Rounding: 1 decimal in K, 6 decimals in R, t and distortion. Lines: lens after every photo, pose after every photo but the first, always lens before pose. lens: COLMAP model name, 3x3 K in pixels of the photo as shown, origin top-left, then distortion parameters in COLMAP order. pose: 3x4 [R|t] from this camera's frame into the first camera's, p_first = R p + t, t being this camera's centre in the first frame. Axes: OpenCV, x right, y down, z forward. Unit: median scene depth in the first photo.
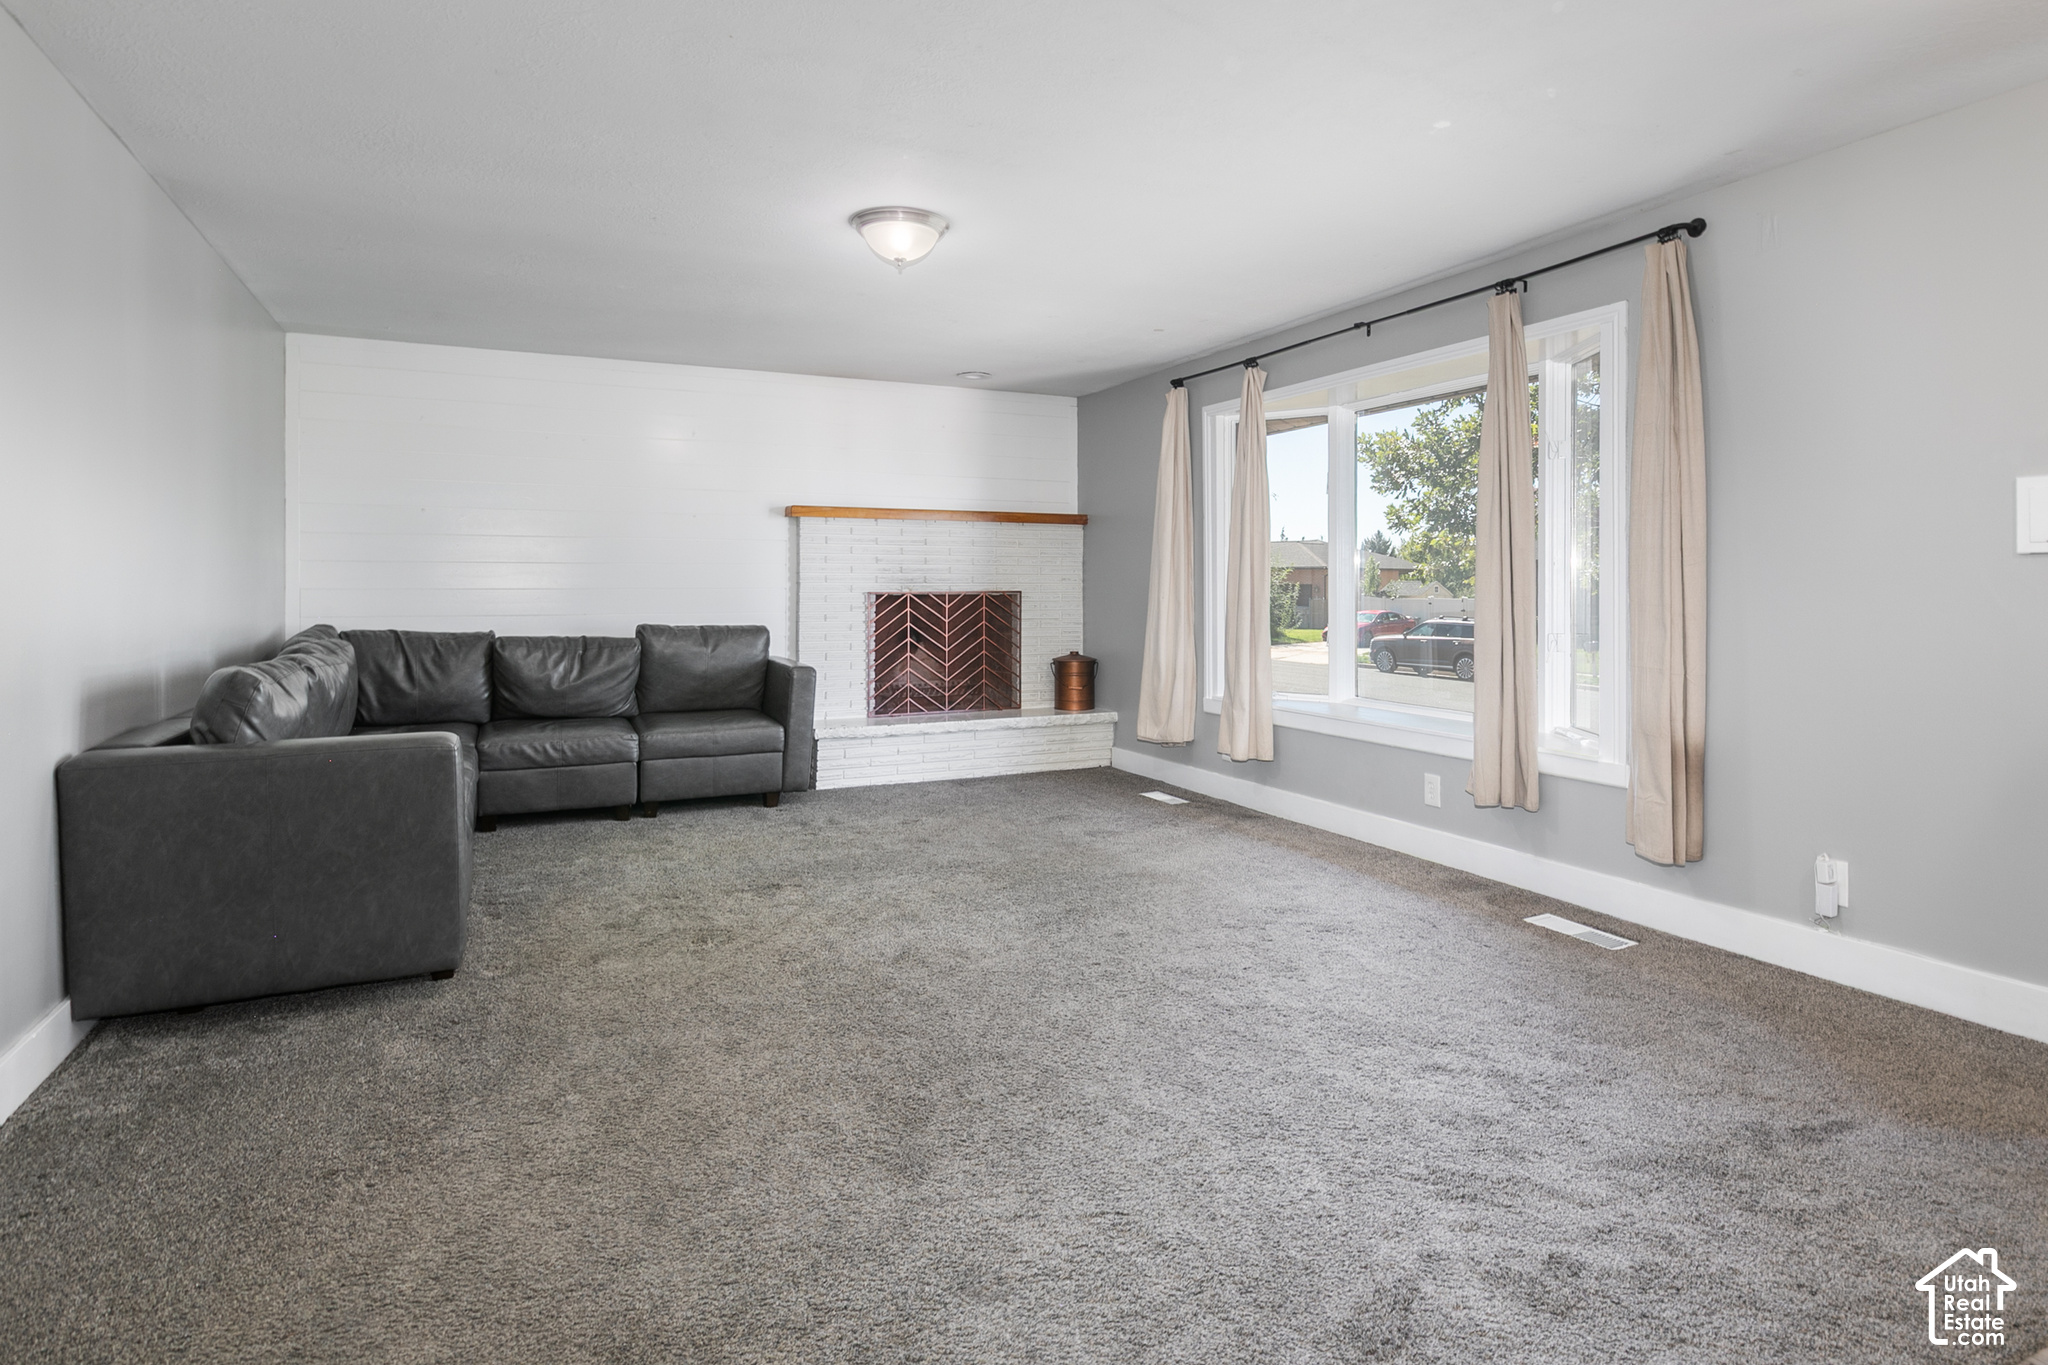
lens RADIAL K [[1113.7, 0, 1031.8], [0, 1113.7, 574.1], [0, 0, 1]] dist [0.003721, -0.000215]
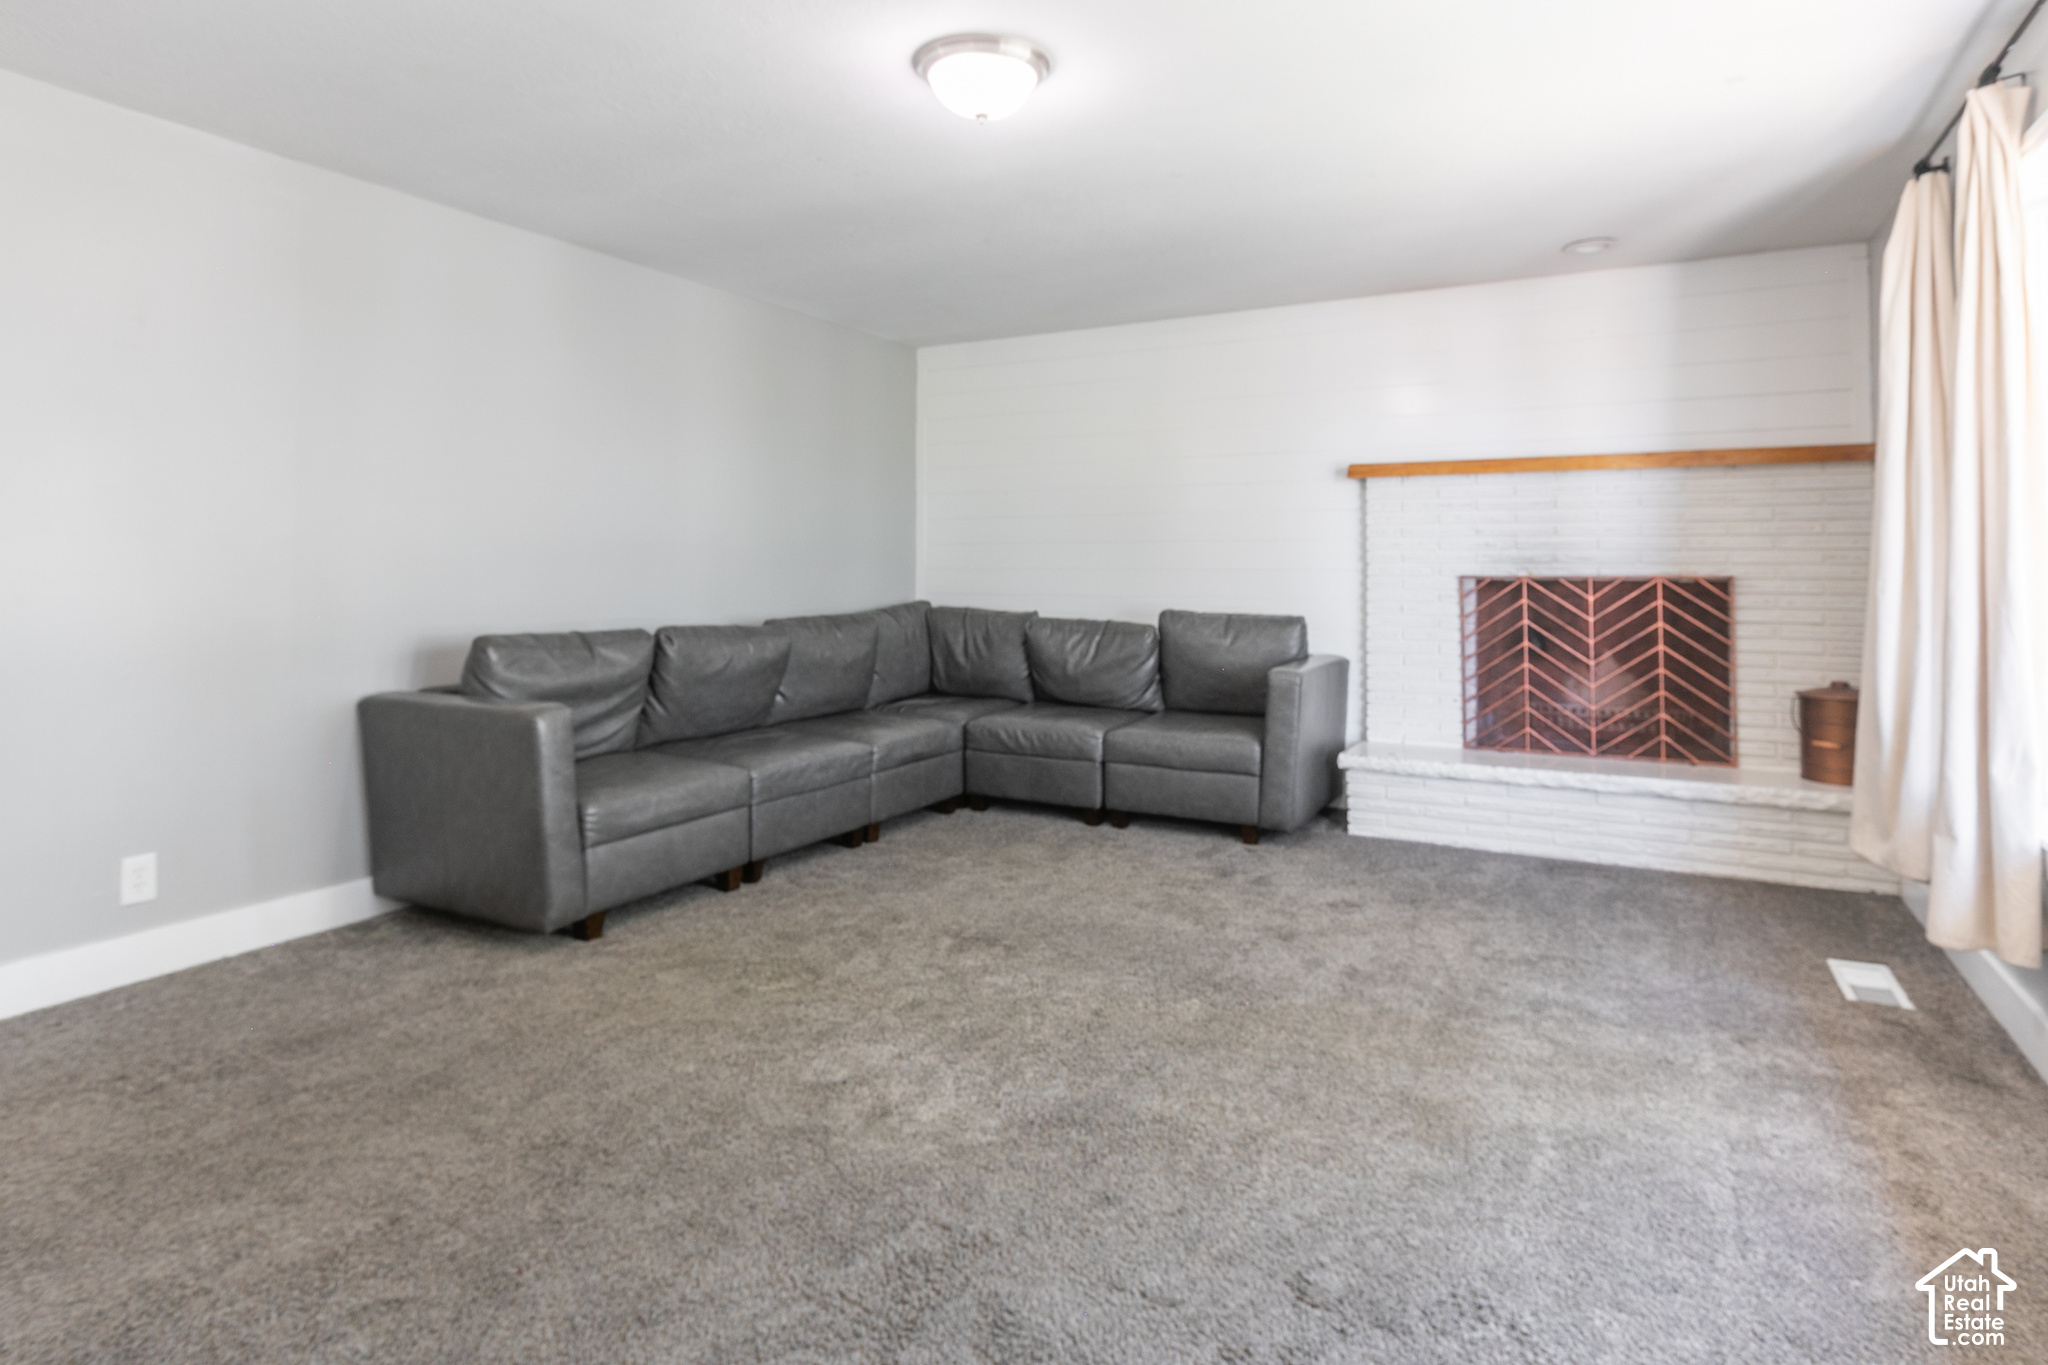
lens RADIAL K [[1113.7, 0, 1031.8], [0, 1113.7, 574.1], [0, 0, 1]] dist [0.003721, -0.000215]
pose [[0.606296, 0.004118, -0.795228, 0.281956], [0.001438, 0.999979, 0.006275, 0.011566], [0.795237, -0.004948, 0.606278, 0.375781]]
